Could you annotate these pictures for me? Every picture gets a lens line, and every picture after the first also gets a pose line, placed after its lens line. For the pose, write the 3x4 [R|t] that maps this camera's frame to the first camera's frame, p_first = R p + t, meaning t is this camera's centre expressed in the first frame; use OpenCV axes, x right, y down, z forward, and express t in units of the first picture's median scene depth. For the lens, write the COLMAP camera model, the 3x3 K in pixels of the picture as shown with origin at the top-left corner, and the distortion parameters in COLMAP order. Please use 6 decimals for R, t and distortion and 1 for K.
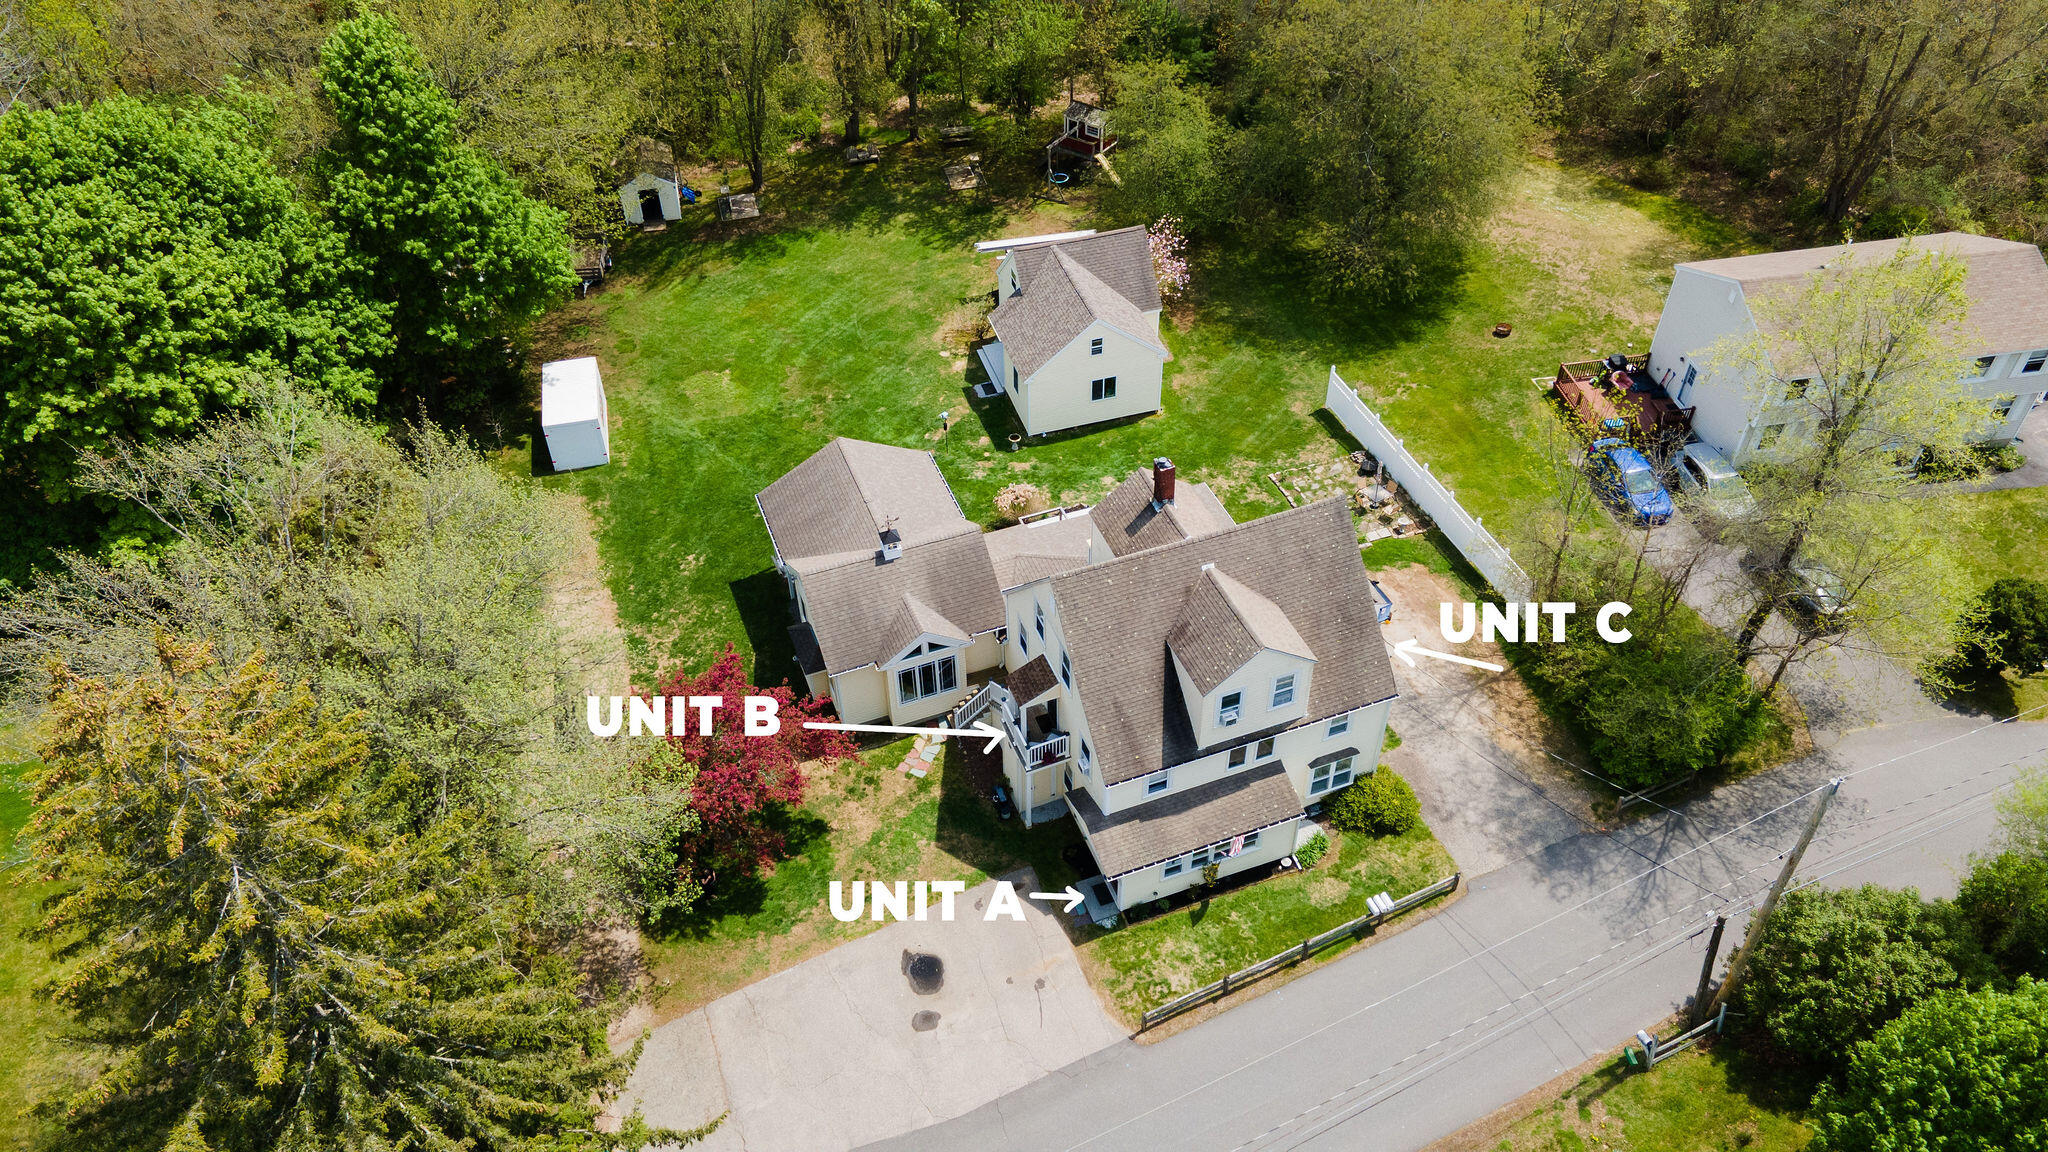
lens RADIAL K [[1499.3, 0, 1024.0], [0, 1499.3, 576.0], [0, 0, 1]] dist [0.034910, -0.001396]
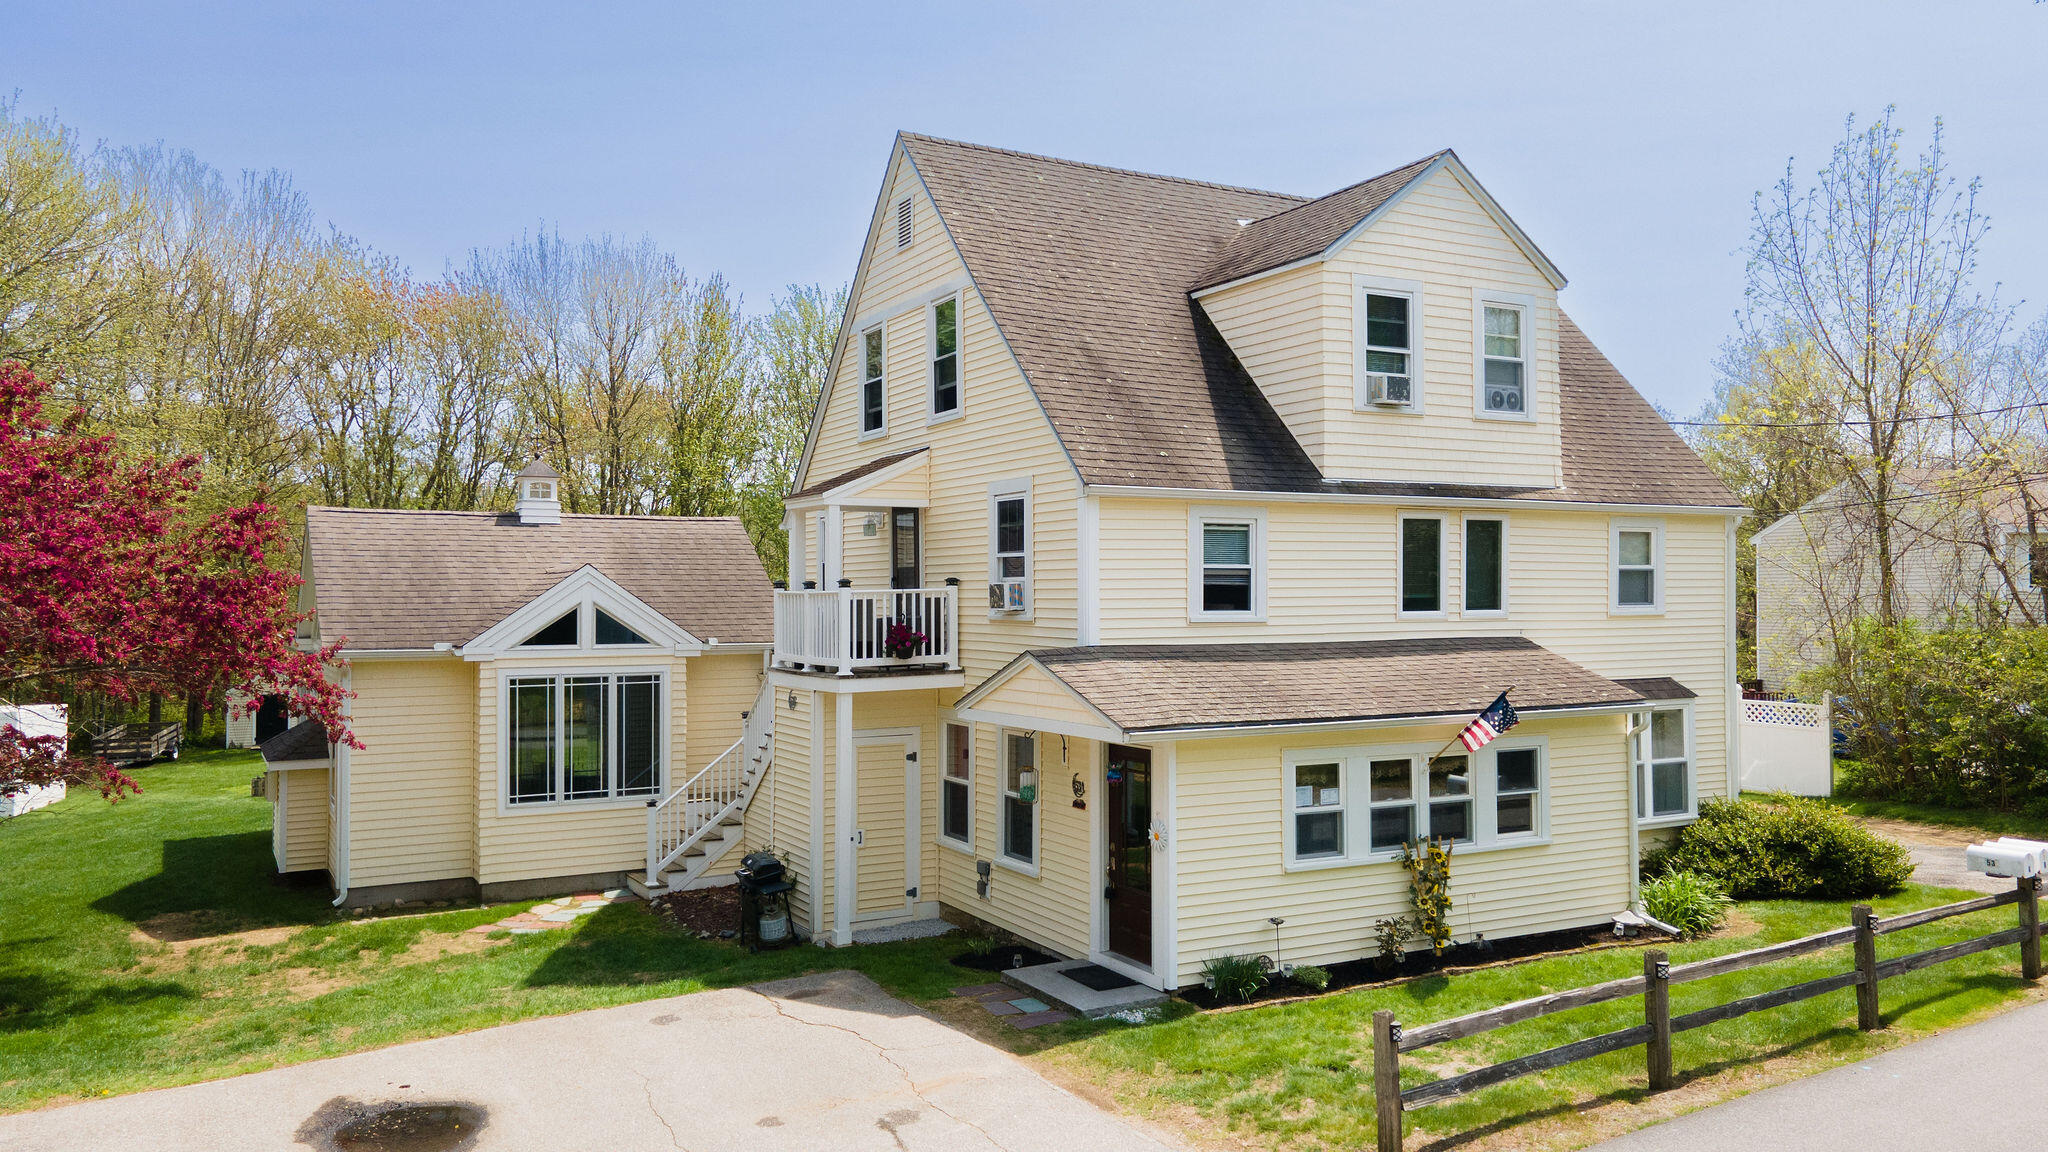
lens RADIAL K [[1499.3, 0, 1024.0], [0, 1499.3, 576.0], [0, 0, 1]] dist [0.034910, -0.001396]
pose [[0.990941, 0.011173, 0.133832, -0.002358], [0.085513, 0.715912, -0.692934, 0.323562], [-0.103554, 0.698102, 0.708471, 0.661833]]
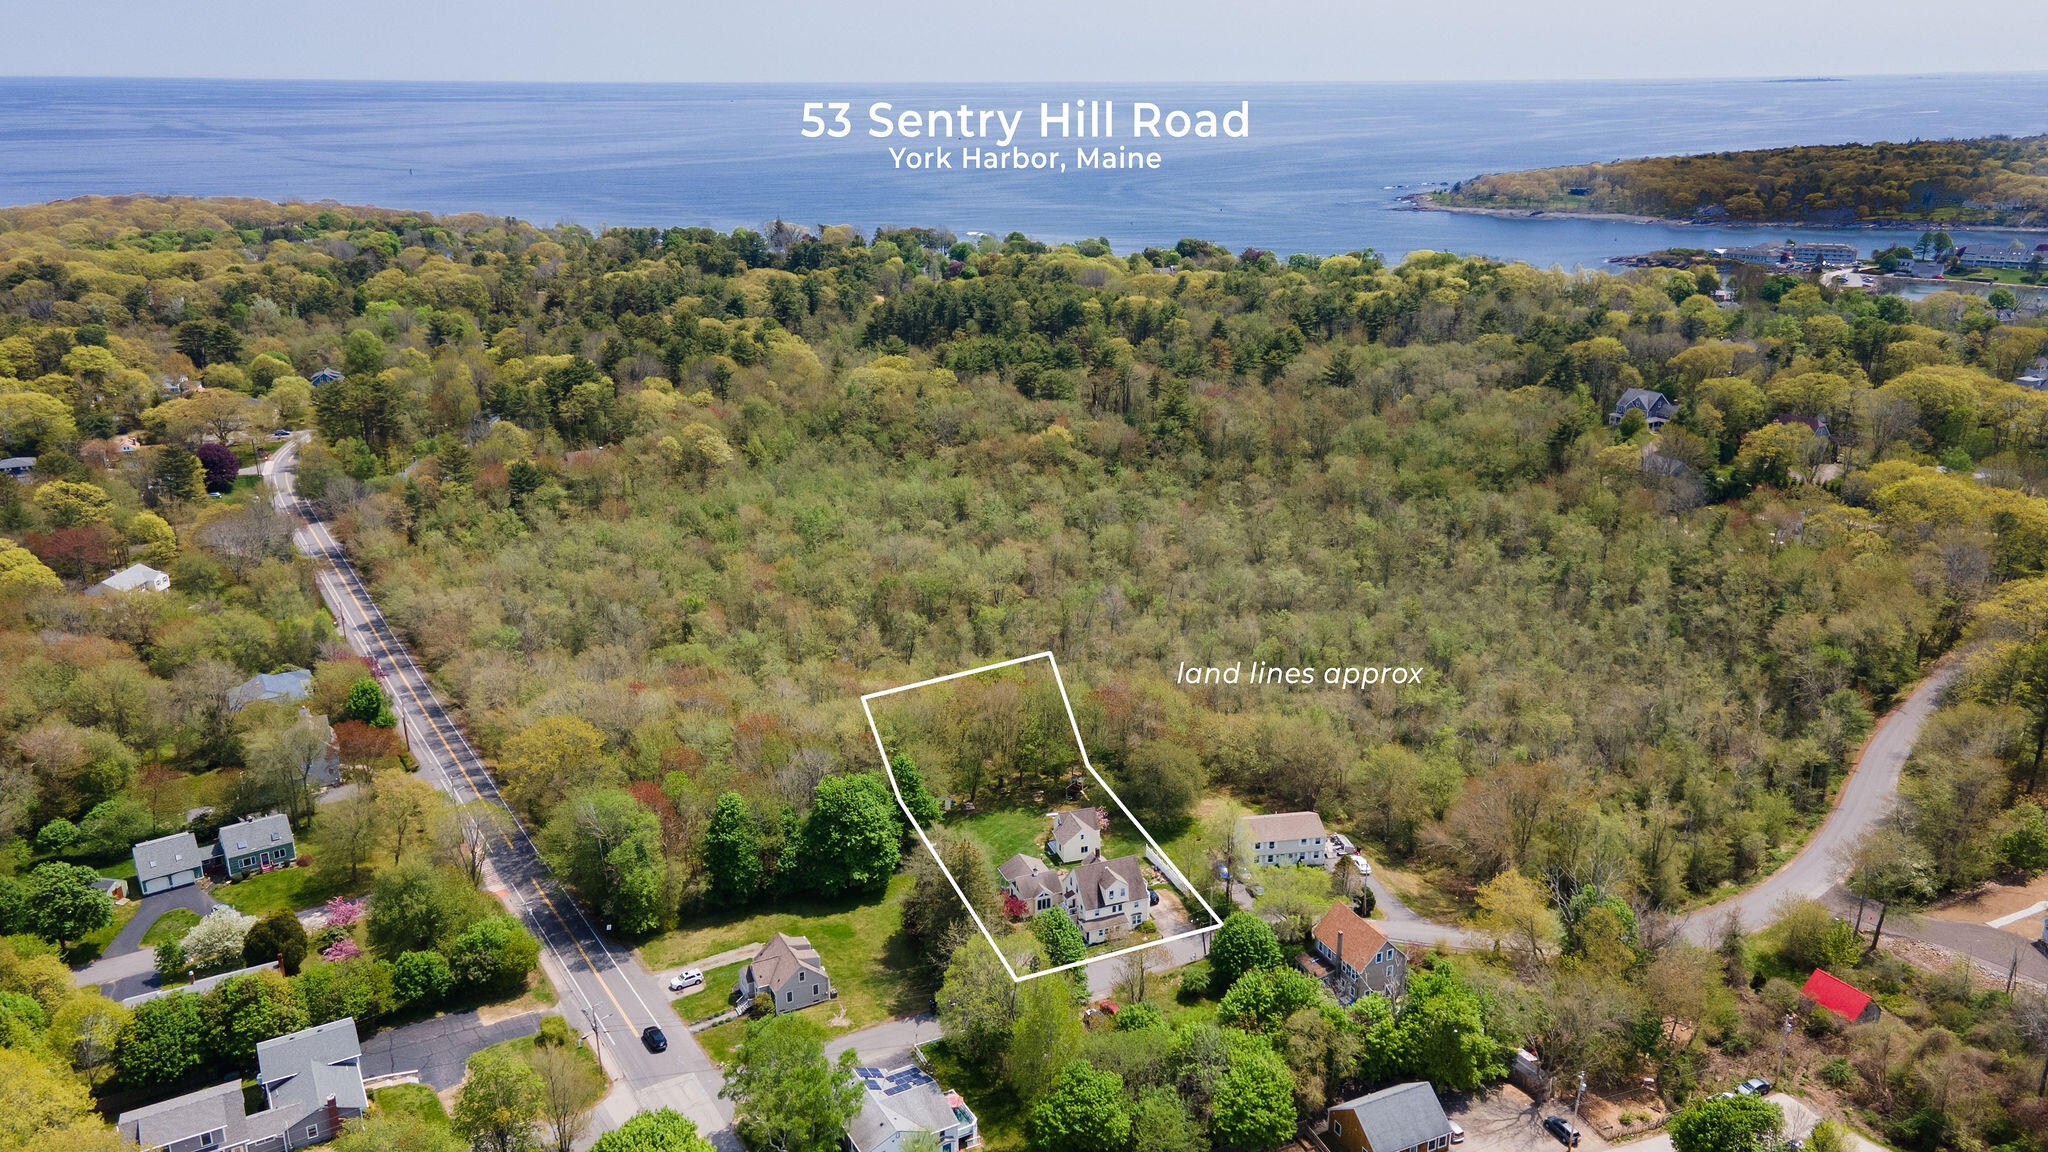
lens RADIAL K [[1499.3, 0, 1024.0], [0, 1499.3, 576.0], [0, 0, 1]] dist [0.034910, -0.001396]
pose [[0.999909, 0.005990, 0.012100, -0.173848], [-0.000282, 0.905245, -0.424891, 1.012664], [-0.013499, 0.424849, 0.905164, -3.179197]]
